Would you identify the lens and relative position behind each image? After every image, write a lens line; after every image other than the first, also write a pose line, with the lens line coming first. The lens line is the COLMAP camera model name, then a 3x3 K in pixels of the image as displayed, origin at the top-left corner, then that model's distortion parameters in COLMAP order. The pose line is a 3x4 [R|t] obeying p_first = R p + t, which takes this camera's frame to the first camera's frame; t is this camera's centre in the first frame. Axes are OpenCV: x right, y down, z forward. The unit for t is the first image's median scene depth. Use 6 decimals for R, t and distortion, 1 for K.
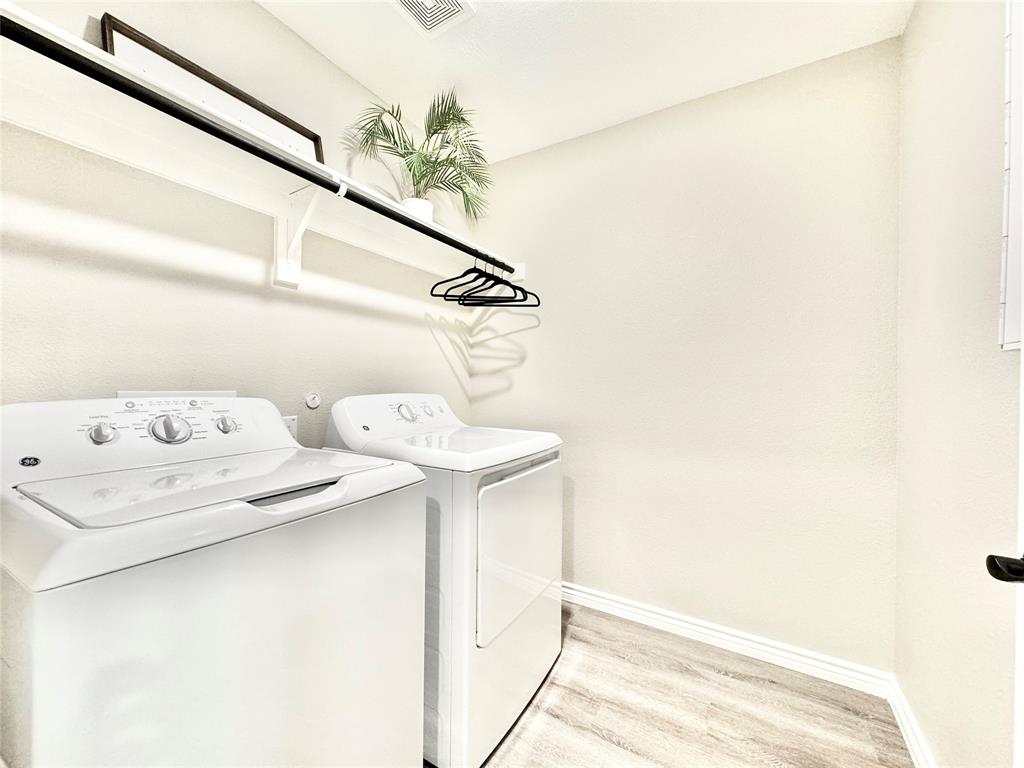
lens RADIAL K [[410.6, 0, 512.1], [0, 410.6, 383.4], [0, 0, 1]] dist [0.000998, -0.000070]
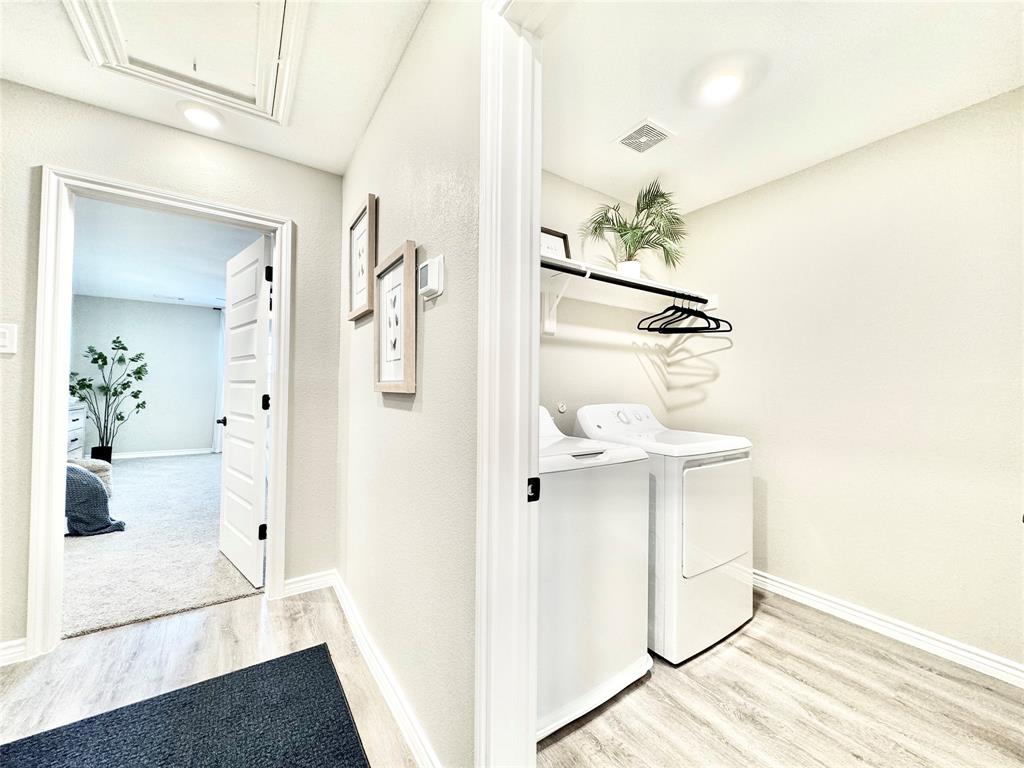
lens RADIAL K [[410.6, 0, 513.4], [0, 410.6, 385.0], [0, 0, 1]] dist [0.000998, -0.000070]
pose [[0.907767, -0.004992, -0.419445, -0.010289], [-0.001720, 0.999876, -0.015623, -0.015788], [0.419471, 0.014903, 0.907646, -0.413790]]
